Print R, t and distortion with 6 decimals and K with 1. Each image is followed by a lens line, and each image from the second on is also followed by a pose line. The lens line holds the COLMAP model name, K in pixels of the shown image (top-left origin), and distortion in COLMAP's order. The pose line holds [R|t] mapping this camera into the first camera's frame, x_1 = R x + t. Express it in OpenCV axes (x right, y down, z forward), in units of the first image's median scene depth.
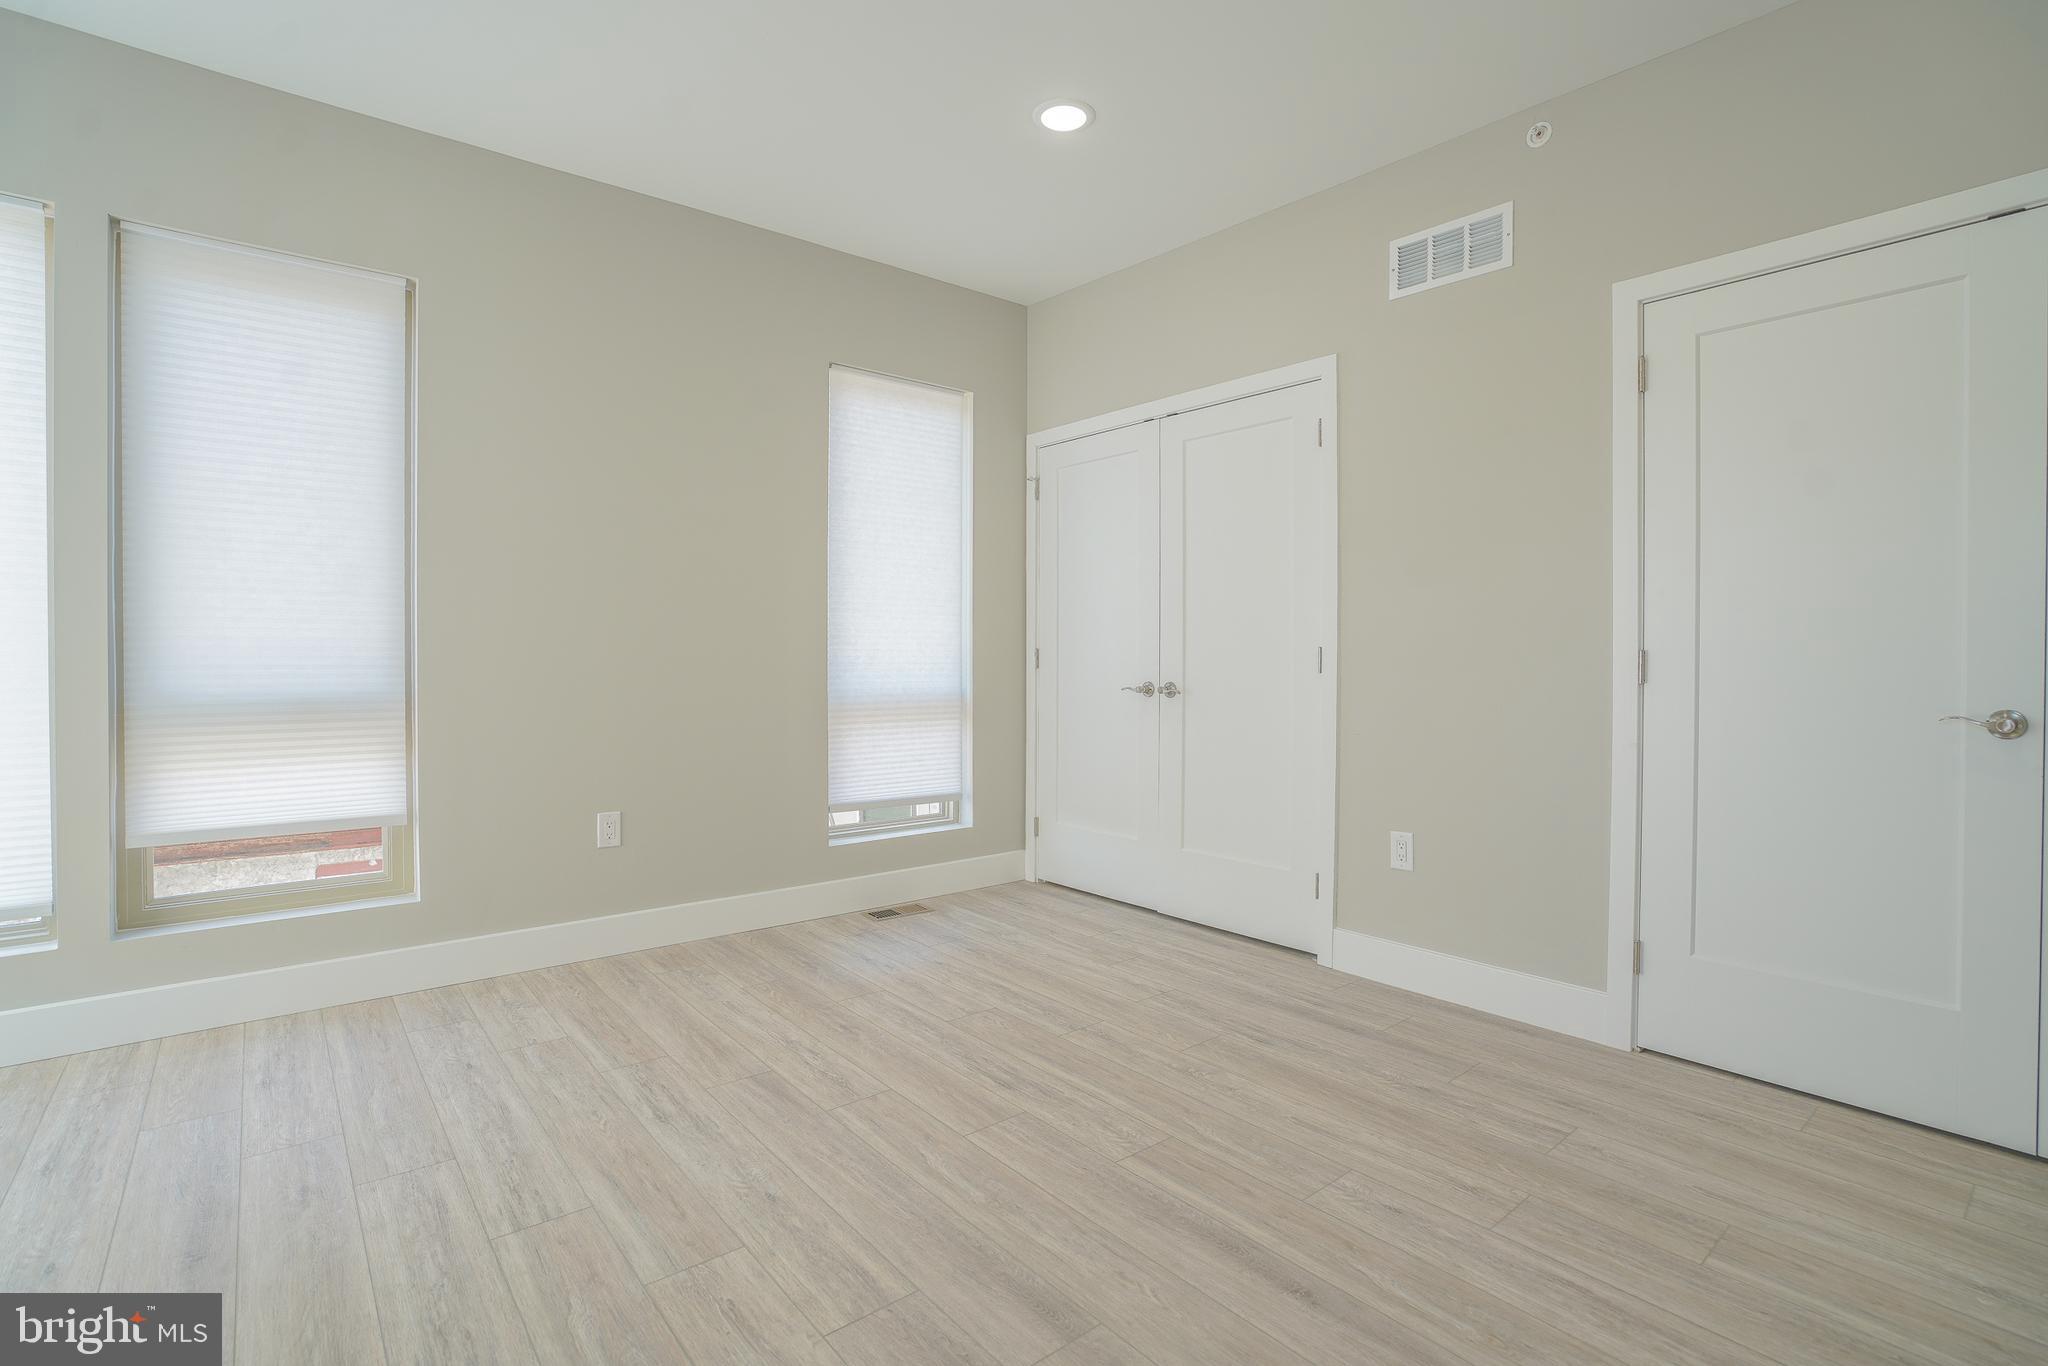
lens RADIAL K [[944.5, 0, 1022.8], [0, 944.5, 671.6], [0, 0, 1]] dist [-0.061934, 0.025619]
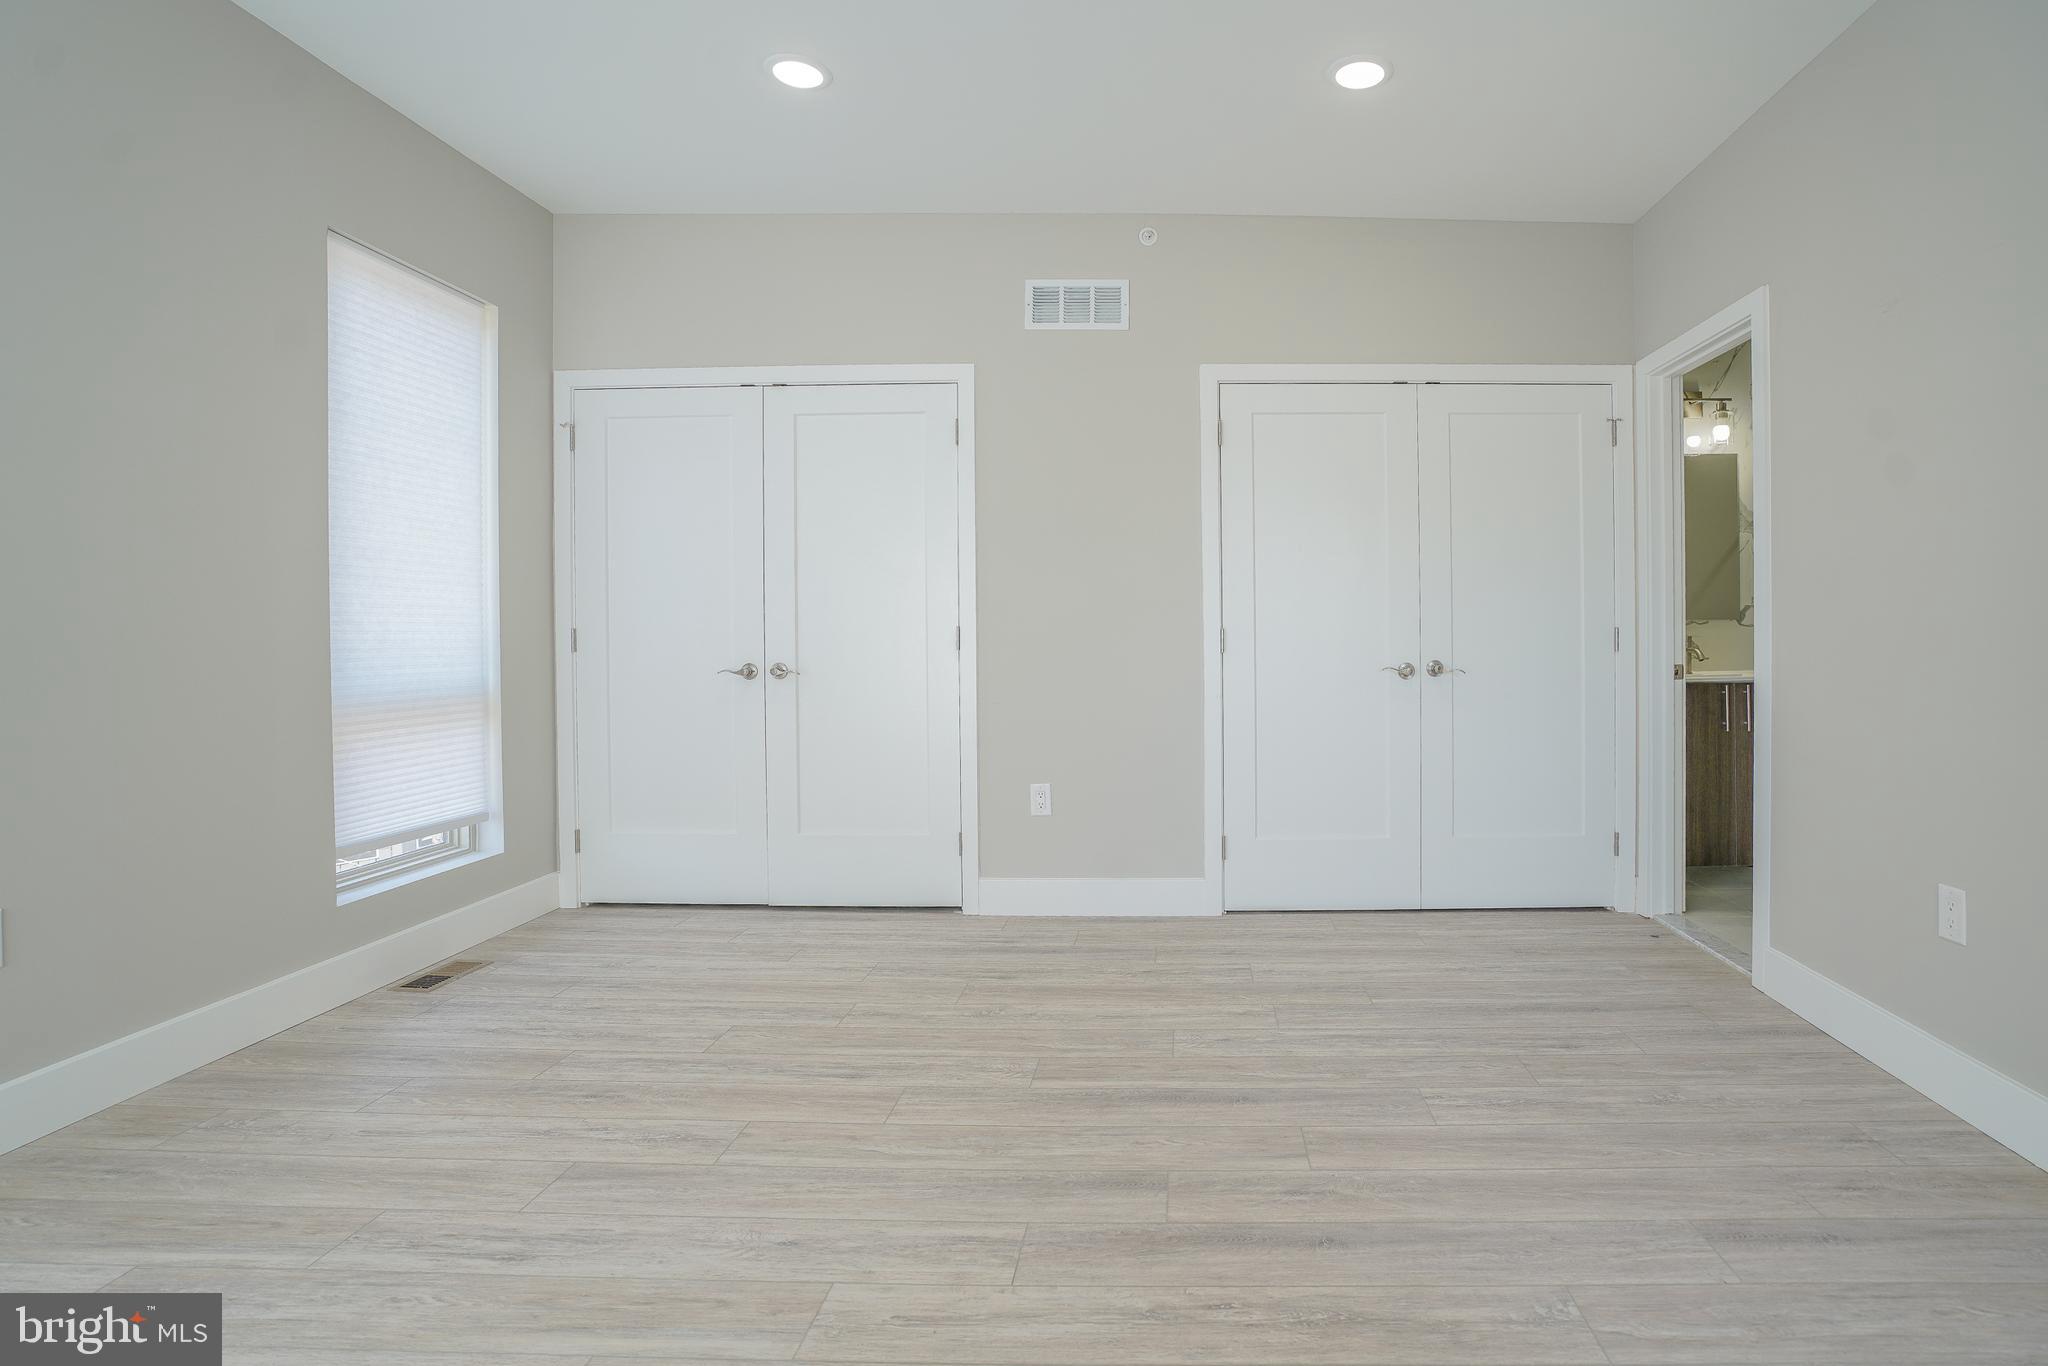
lens RADIAL K [[1007.1, 0, 1141.2], [0, 1007.1, 646.5], [0, 0, 1]] dist [-0.068788, 0.031160]
pose [[0.657336, -0.016513, 0.753417, -0.496688], [0.018085, 0.999818, 0.006135, -0.007375], [-0.753381, 0.009593, 0.657515, 0.072169]]
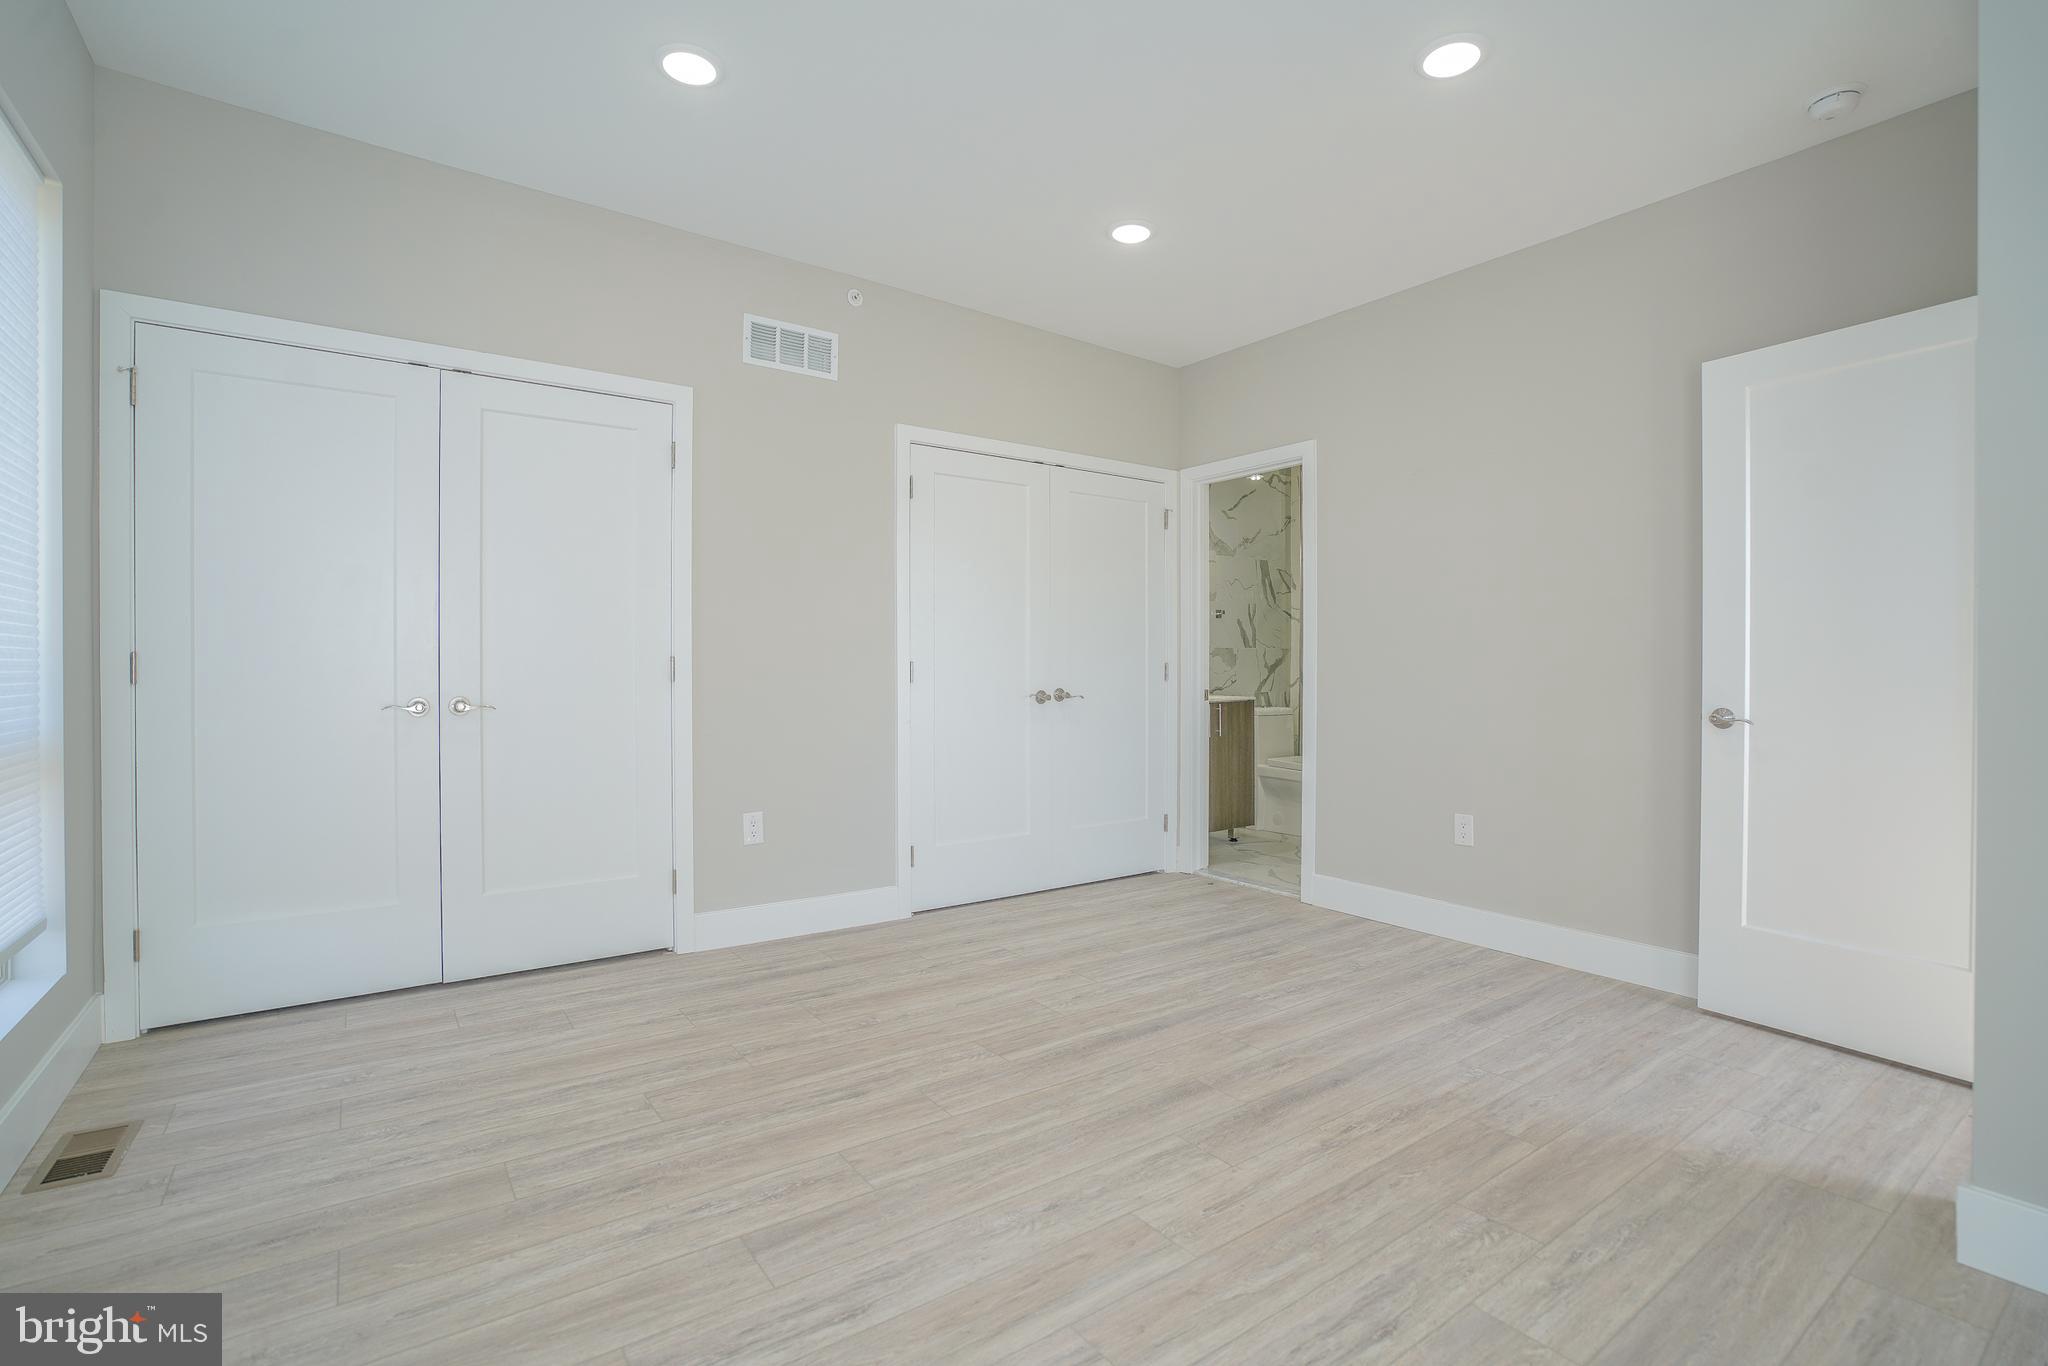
lens RADIAL K [[973.8, 0, 986.2], [0, 973.8, 670.1], [0, 0, 1]] dist [-0.069589, 0.030082]
pose [[0.079467, -0.006473, 0.996816, -0.859057], [0.012469, 0.999907, 0.005499, -0.013860], [-0.996760, 0.011993, 0.079540, 0.645101]]
